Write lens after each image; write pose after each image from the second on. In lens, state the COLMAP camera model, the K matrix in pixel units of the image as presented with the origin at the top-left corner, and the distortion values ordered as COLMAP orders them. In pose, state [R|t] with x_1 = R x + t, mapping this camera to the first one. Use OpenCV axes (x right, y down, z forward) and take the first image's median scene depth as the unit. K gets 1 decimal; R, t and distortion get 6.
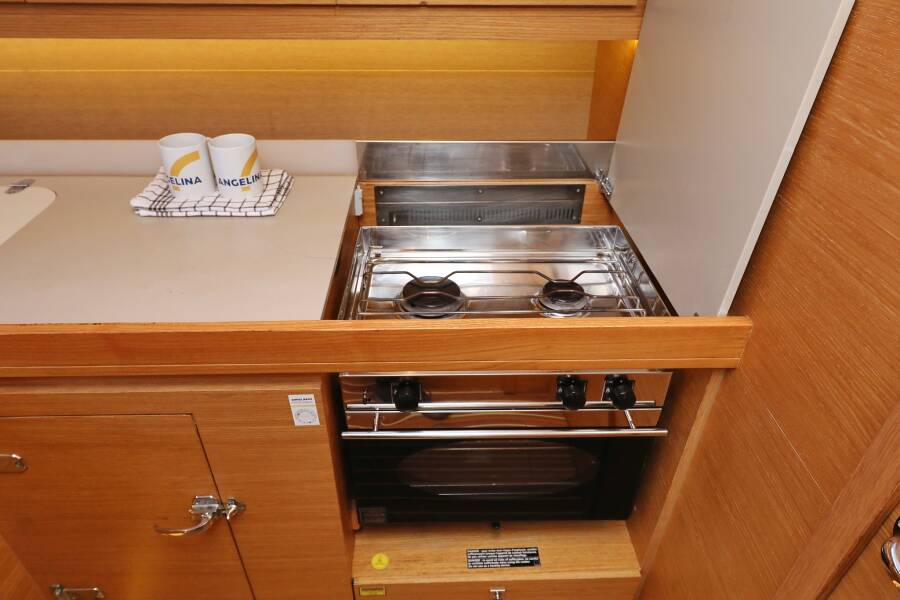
lens RADIAL K [[578.1, 0, 449.6], [0, 578.1, 303.5], [0, 0, 1]] dist [0.004372, 0.004242]
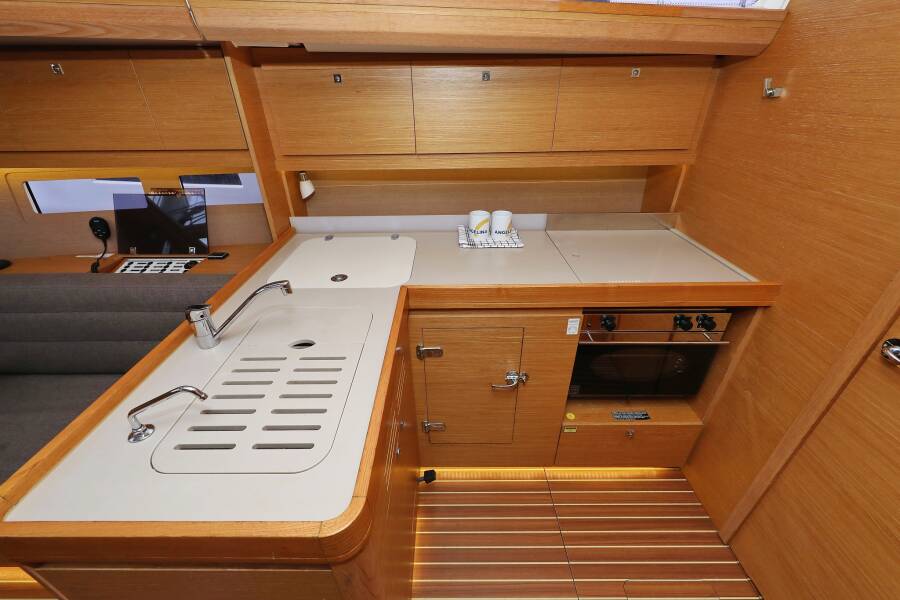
lens RADIAL K [[359.7, 0, 446.9], [0, 359.7, 297.7], [0, 0, 1]] dist [0.000316, 0.000206]
pose [[0.999412, -0.004695, -0.033953, -0.540323], [0.001531, 0.995701, -0.092609, 0.158475], [0.034242, 0.092502, 0.995124, -0.324027]]
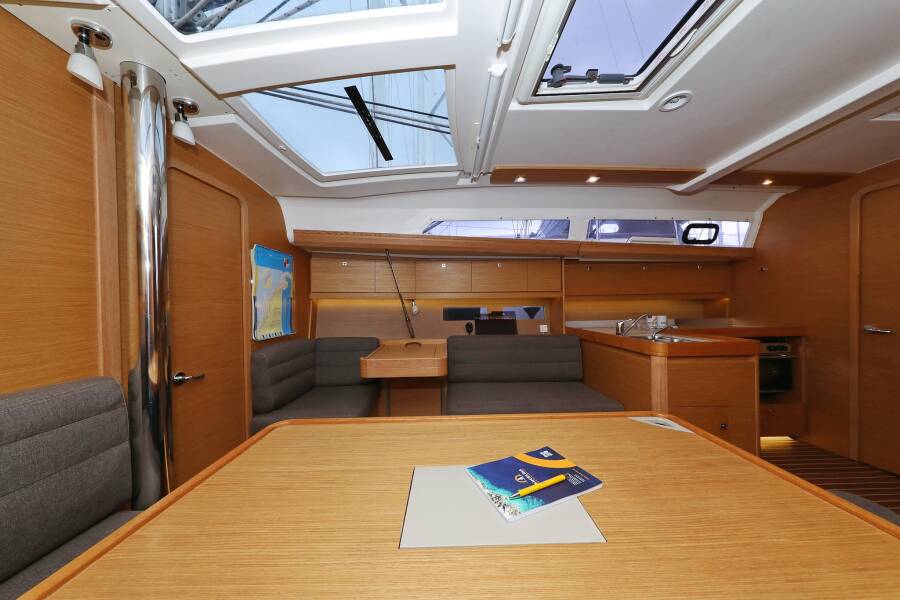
lens RADIAL K [[285.9, 0, 445.6], [0, 285.9, 305.8], [0, 0, 1]] dist [0.005552, 0.000159]
pose [[0.999364, -0.022166, -0.027917, -2.131821], [0.002183, 0.819747, -0.572722, 1.027477], [0.035580, 0.572297, 0.819274, -1.127008]]
